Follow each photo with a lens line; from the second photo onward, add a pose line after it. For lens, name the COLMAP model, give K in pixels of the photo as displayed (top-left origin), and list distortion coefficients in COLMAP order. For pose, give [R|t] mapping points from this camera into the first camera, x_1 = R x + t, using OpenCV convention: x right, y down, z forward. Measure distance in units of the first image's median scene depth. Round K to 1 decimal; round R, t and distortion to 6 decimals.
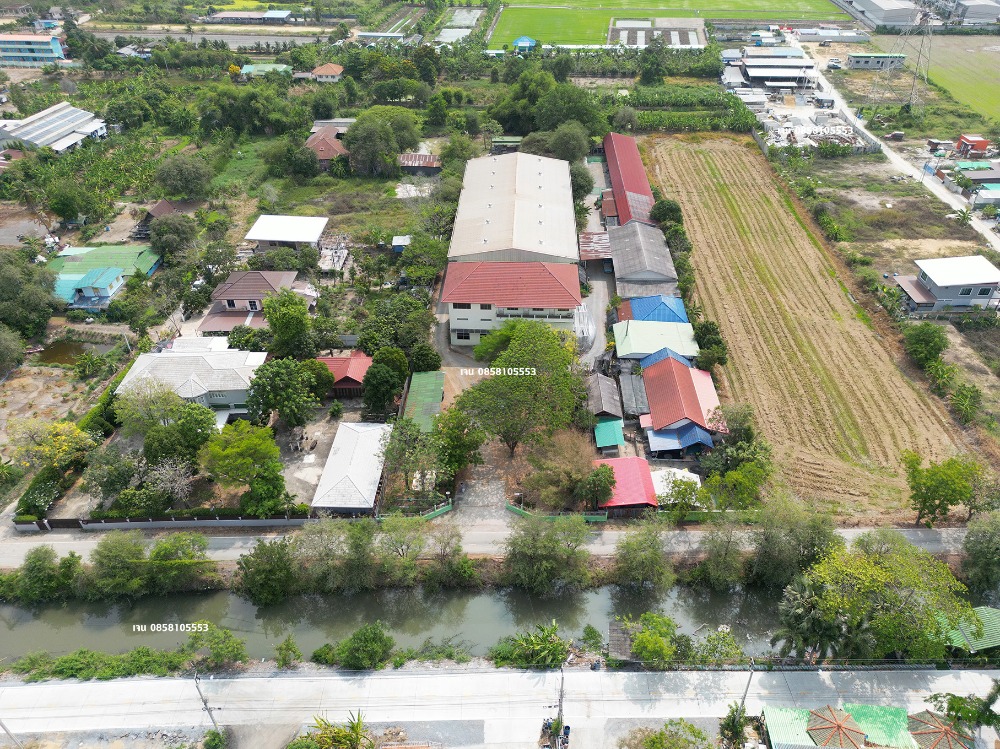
lens RADIAL K [[700.7, 0, 500.0], [0, 700.7, 377.8], [0, 0, 1]] dist [0.077246, -0.077183]
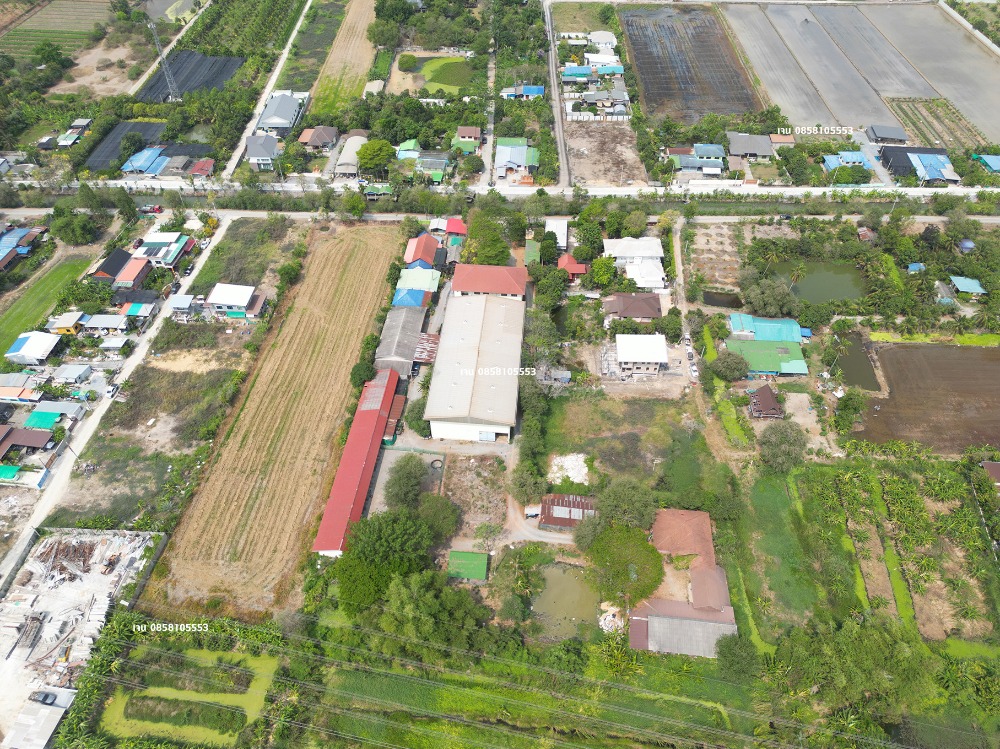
lens RADIAL K [[700.7, 0, 500.0], [0, 700.7, 377.8], [0, 0, 1]] dist [0.077246, -0.077183]
pose [[-0.998976, -0.020668, 0.040256, -0.079538], [0.037201, 0.131395, 0.990632, -1.709131], [-0.025764, 0.991115, -0.130491, 1.328964]]
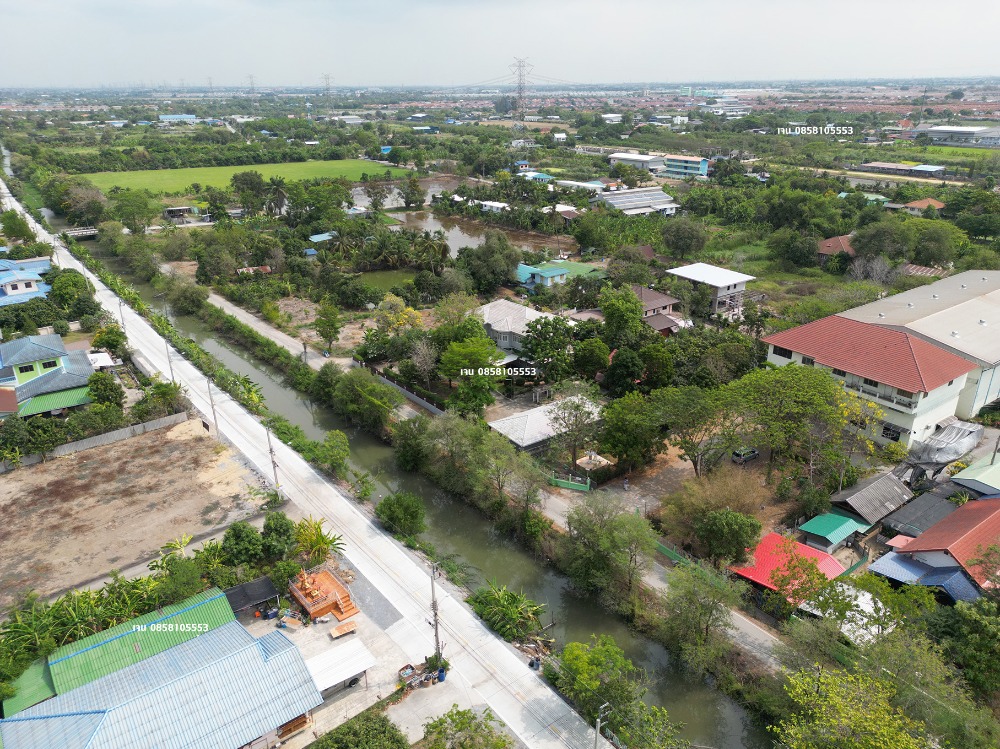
lens RADIAL K [[700.7, 0, 500.0], [0, 700.7, 377.8], [0, 0, 1]] dist [0.077246, -0.077183]
pose [[0.612378, 0.305521, -0.729143, 0.318418], [-0.468252, 0.883292, -0.023154, 0.089163], [0.636972, 0.355601, 0.683969, 0.178859]]
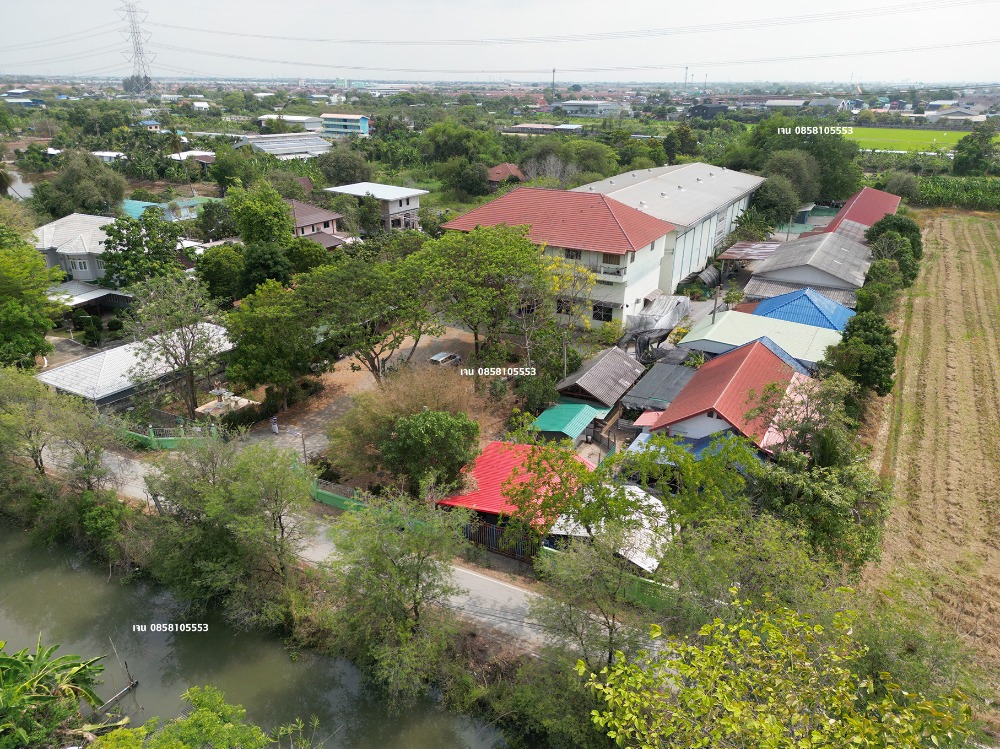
lens RADIAL K [[700.7, 0, 500.0], [0, 700.7, 377.8], [0, 0, 1]] dist [0.077246, -0.077183]
pose [[0.890222, 0.189692, -0.414153, 0.237741], [-0.284097, 0.941889, -0.179259, 0.116279], [0.356082, 0.277240, 0.892381, 0.382755]]
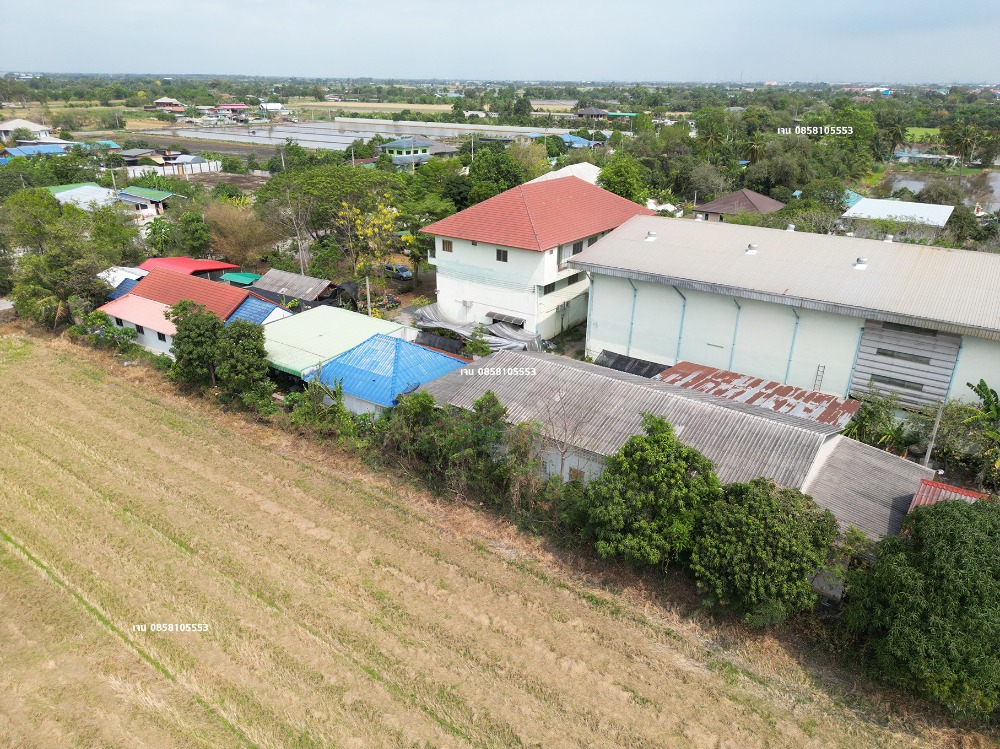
lens RADIAL K [[700.7, 0, 500.0], [0, 700.7, 377.8], [0, 0, 1]] dist [0.077246, -0.077183]
pose [[-0.547206, 0.327293, -0.770353, 0.480913], [-0.506056, 0.603730, 0.615969, -0.357775], [0.666688, 0.726904, -0.164736, 1.036493]]
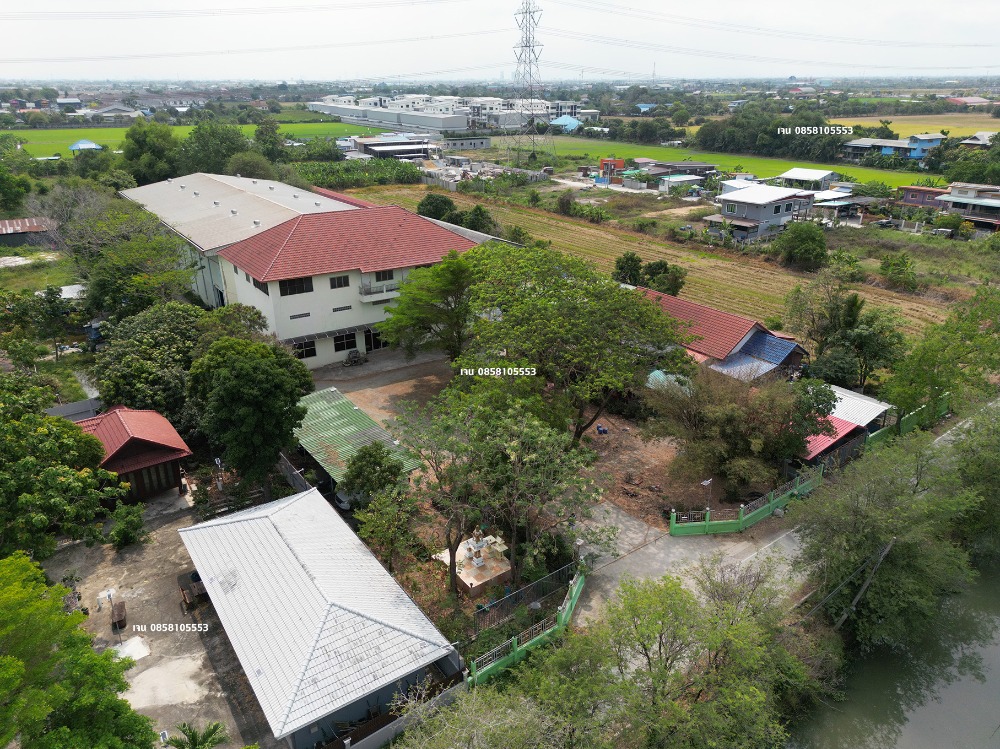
lens RADIAL K [[704.4, 0, 500.0], [0, 704.4, 374.5], [0, 0, 1]] dist [0.061495, -0.054207]
pose [[0.797263, -0.227415, 0.559154, -0.213338], [0.359594, 0.922945, -0.137349, 0.075744], [-0.484833, 0.310572, 0.817607, 0.434006]]
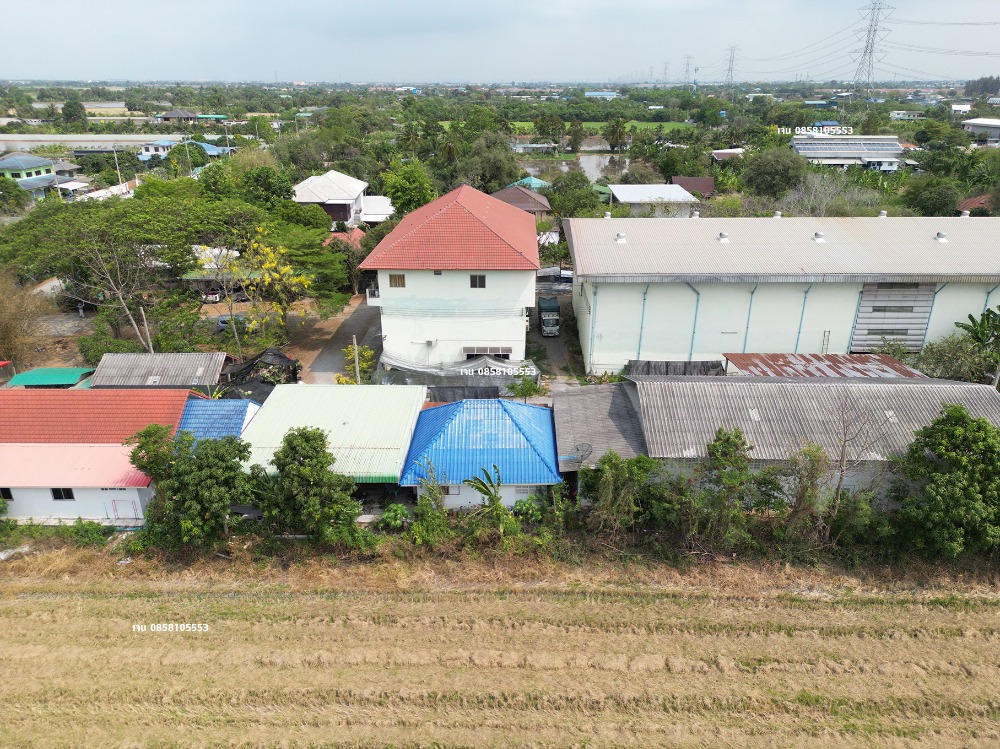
lens RADIAL K [[700.7, 0, 500.0], [0, 700.7, 377.8], [0, 0, 1]] dist [0.077246, -0.077183]
pose [[0.025323, 0.393104, -0.919145, 0.489736], [-0.598898, 0.742144, 0.300904, -0.208202], [0.800425, 0.542854, 0.254223, 0.838410]]
